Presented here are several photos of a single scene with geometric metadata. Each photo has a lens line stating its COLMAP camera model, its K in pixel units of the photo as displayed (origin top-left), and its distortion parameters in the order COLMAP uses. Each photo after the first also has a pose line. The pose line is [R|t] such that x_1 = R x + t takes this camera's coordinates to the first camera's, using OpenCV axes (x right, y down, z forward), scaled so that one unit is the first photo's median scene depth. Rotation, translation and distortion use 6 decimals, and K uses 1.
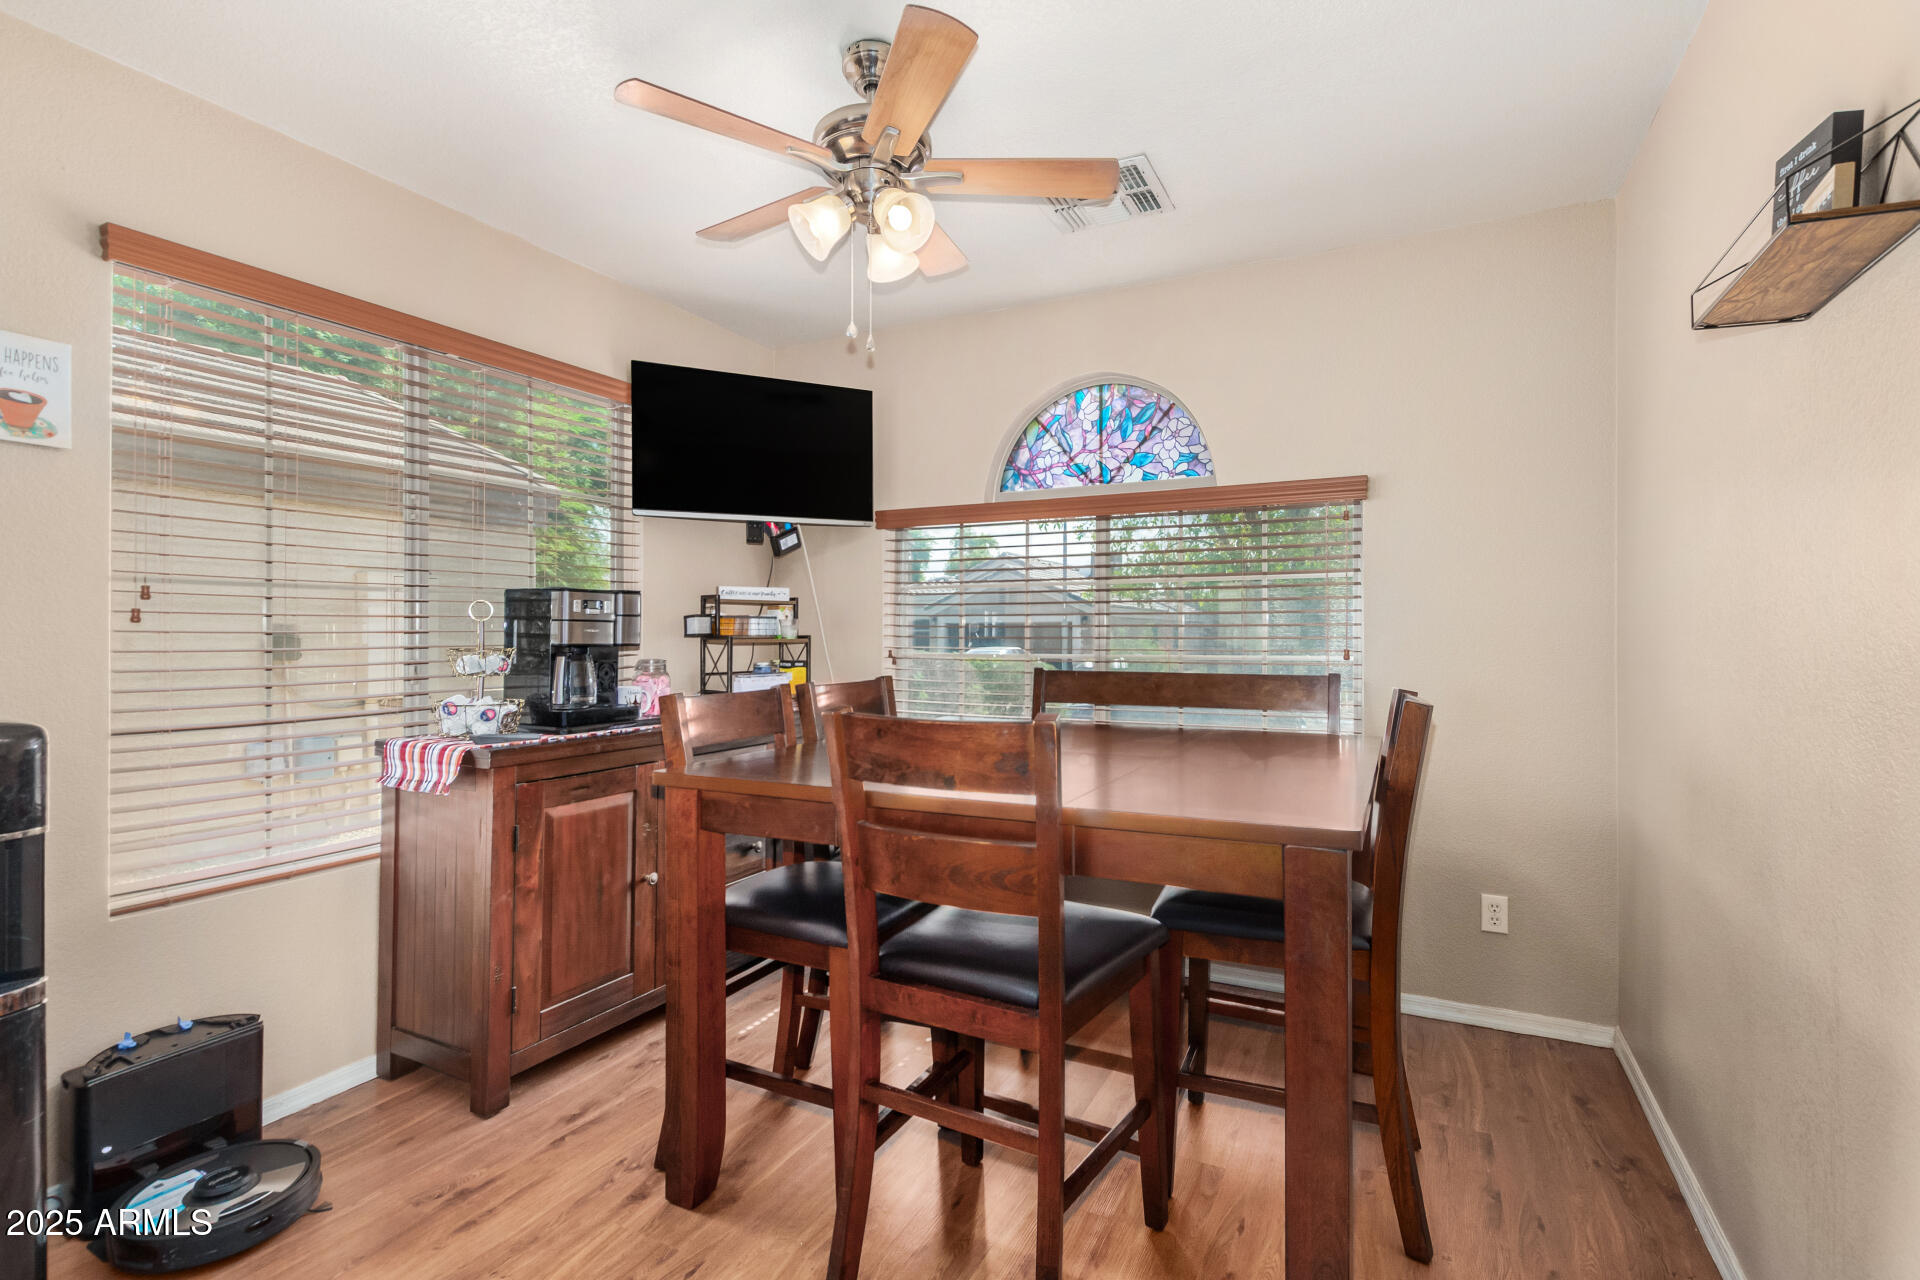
lens RADIAL K [[916.6, 0, 953.2], [0, 916.6, 623.2], [0, 0, 1]] dist [0.014572, -0.006180]
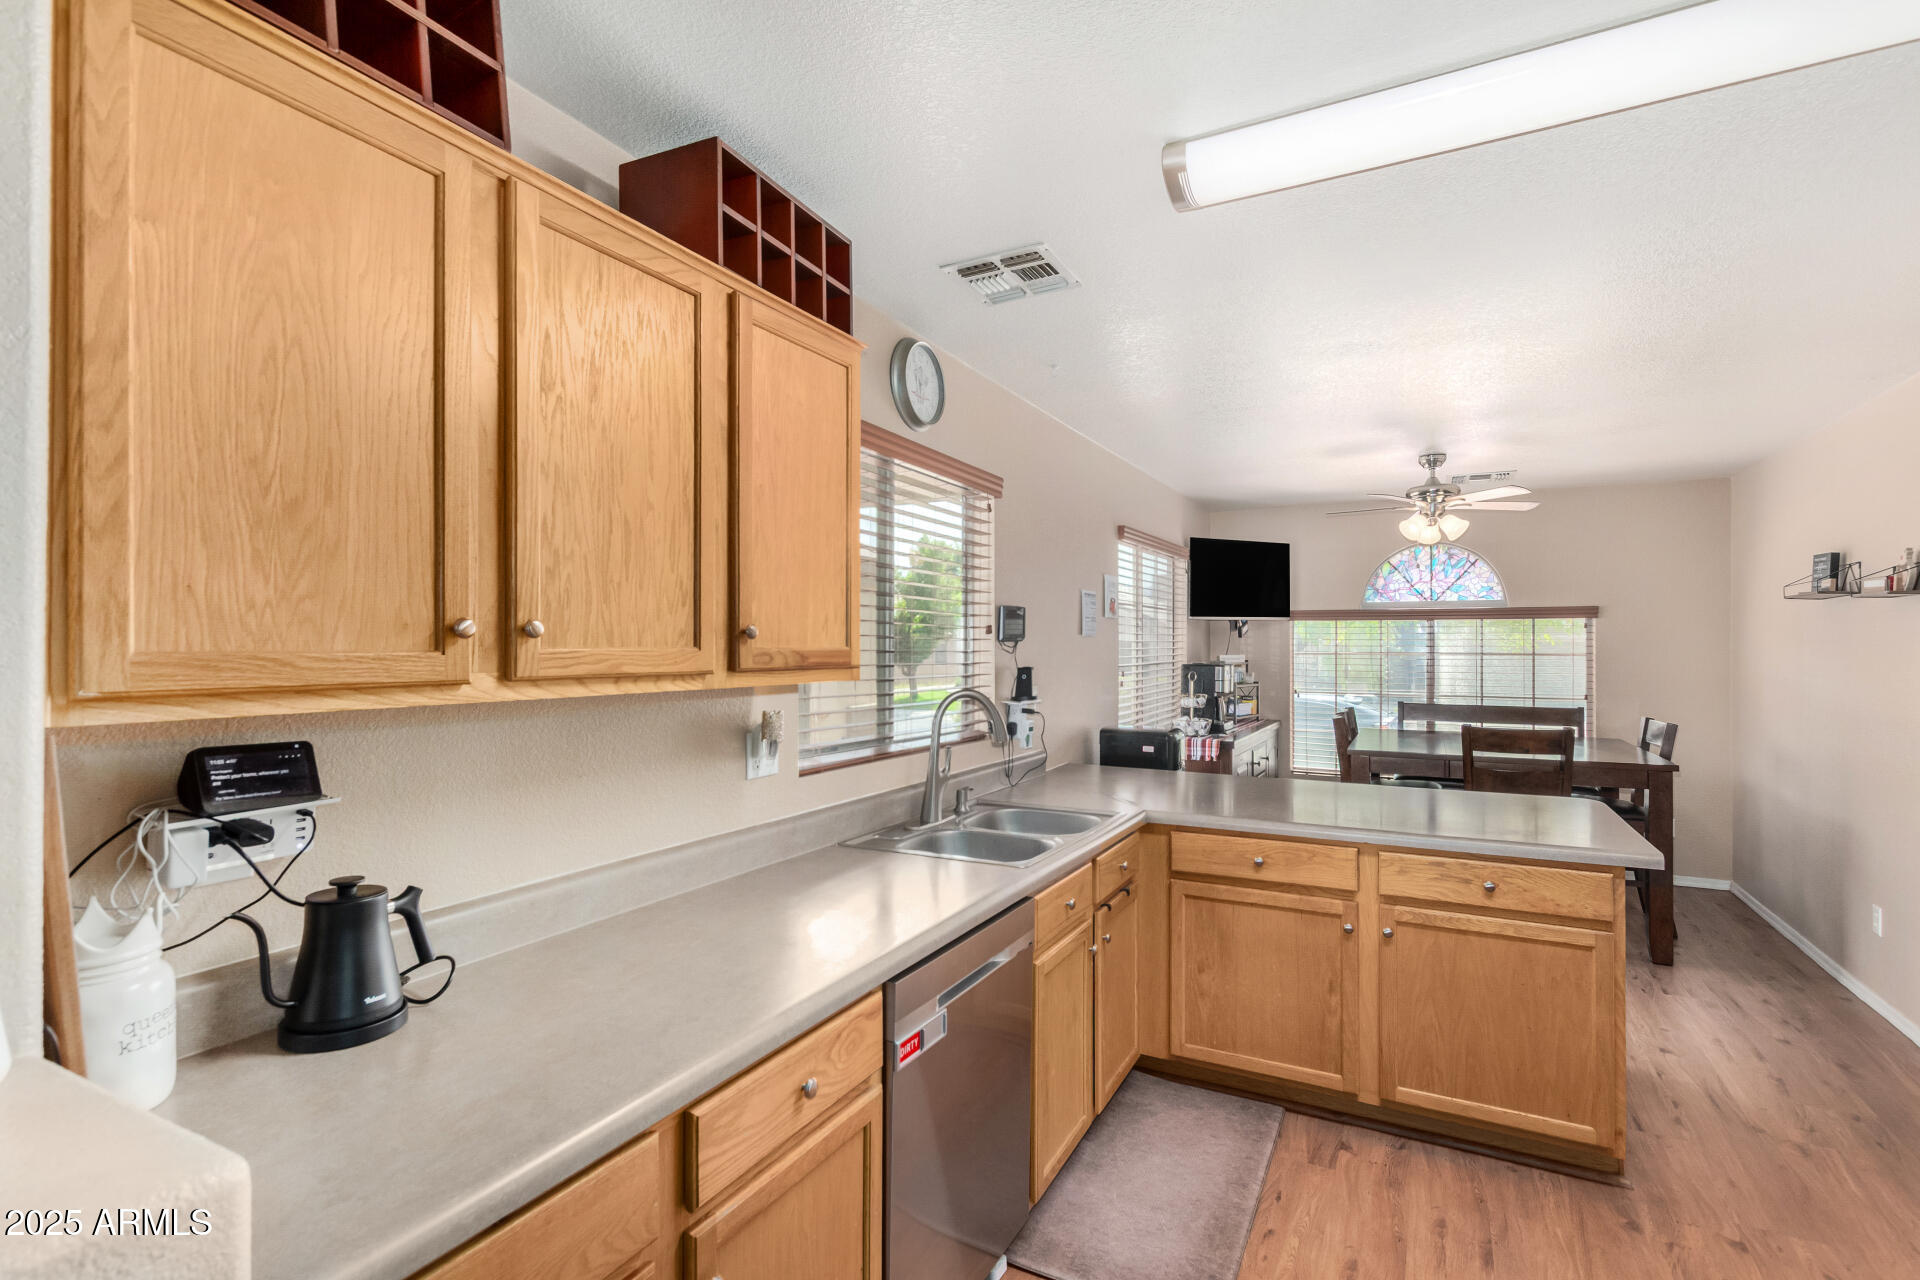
lens RADIAL K [[884.7, 0, 960.0], [0, 884.7, 640.0], [0, 0, 1]] dist [-0.001297, -0.000164]
pose [[0.999898, 0.004385, -0.013596, -0.734866], [-0.004383, 0.999990, 0.000200, -0.069380], [0.013597, -0.000140, 0.999908, -0.746985]]
